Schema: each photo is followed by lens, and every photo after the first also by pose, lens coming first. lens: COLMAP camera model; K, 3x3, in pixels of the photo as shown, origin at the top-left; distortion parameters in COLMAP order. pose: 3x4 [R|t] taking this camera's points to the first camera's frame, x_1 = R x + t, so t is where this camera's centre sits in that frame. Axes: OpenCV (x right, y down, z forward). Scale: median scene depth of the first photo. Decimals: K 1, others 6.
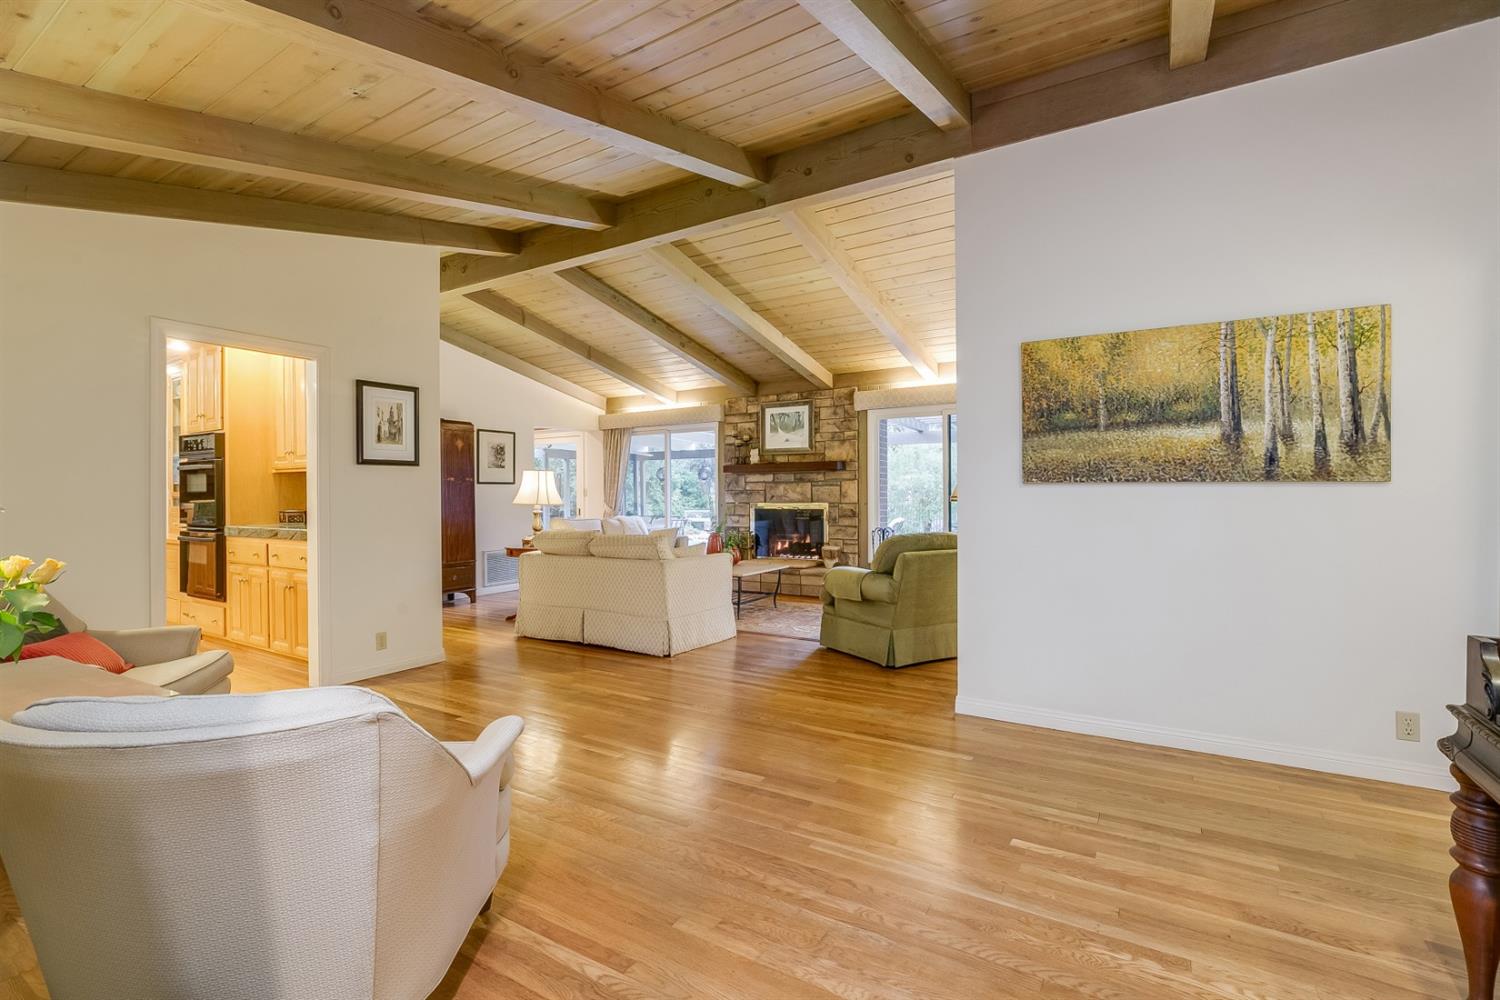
lens RADIAL K [[691.3, 0, 756.6], [0, 691.3, 479.9], [0, 0, 1]] dist [-0.000822, -0.000188]
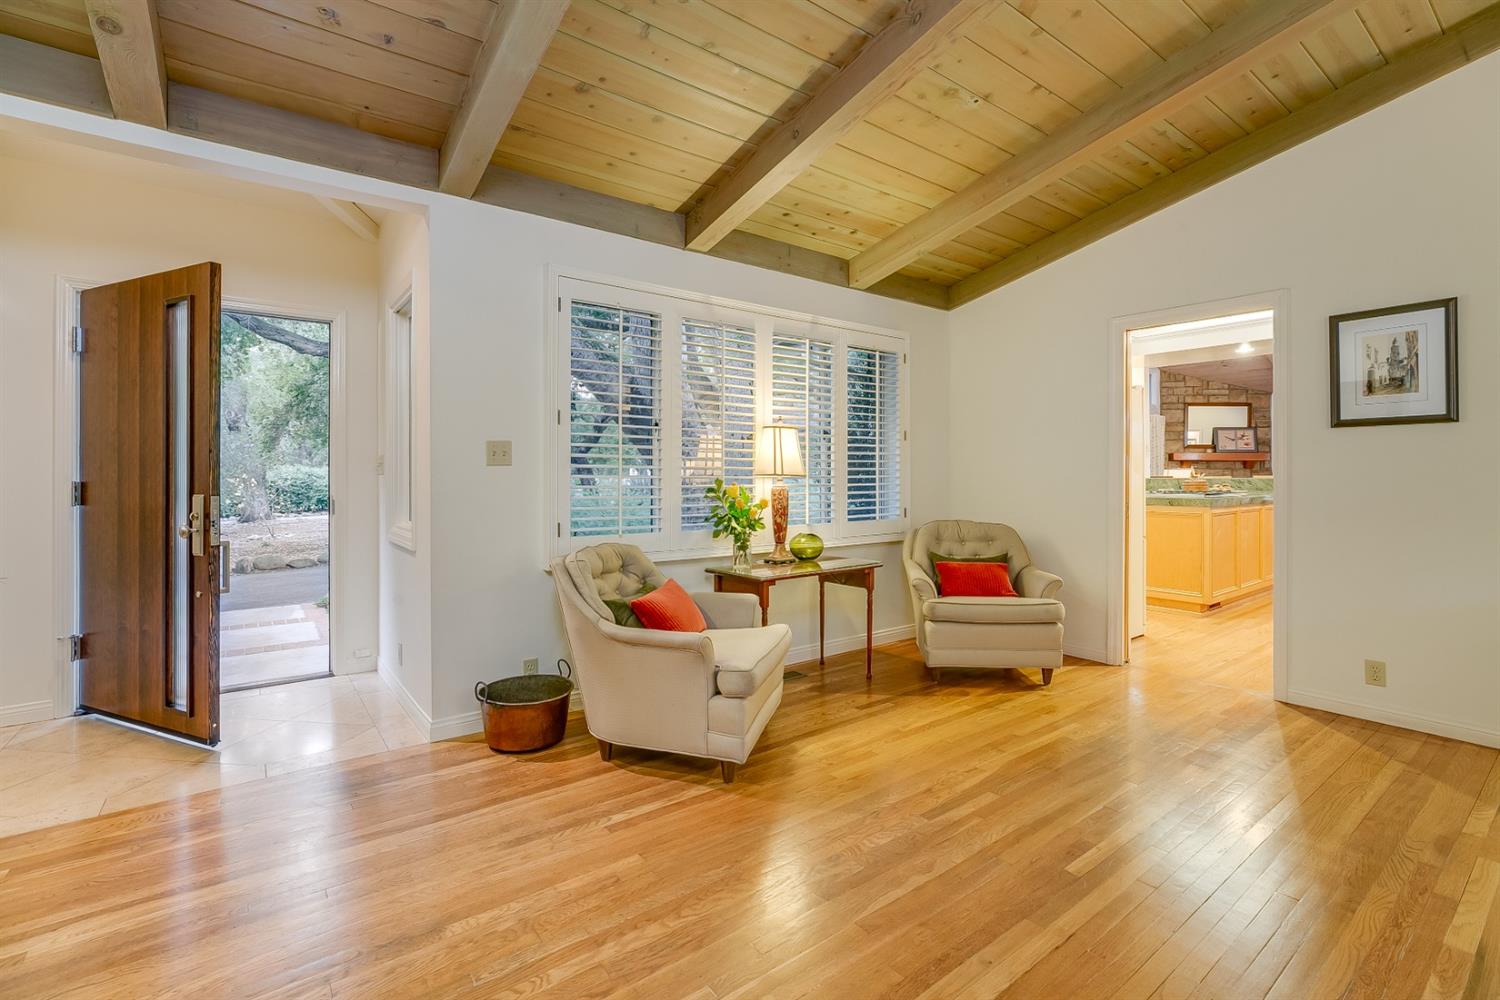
lens RADIAL K [[691.3, 0, 756.6], [0, 691.3, 479.9], [0, 0, 1]] dist [-0.000822, -0.000188]
pose [[-0.376893, 0.010662, -0.926195, 0.719766], [0.024955, 0.999688, 0.001353, 0.034633], [0.925921, -0.022603, -0.377041, 1.387060]]
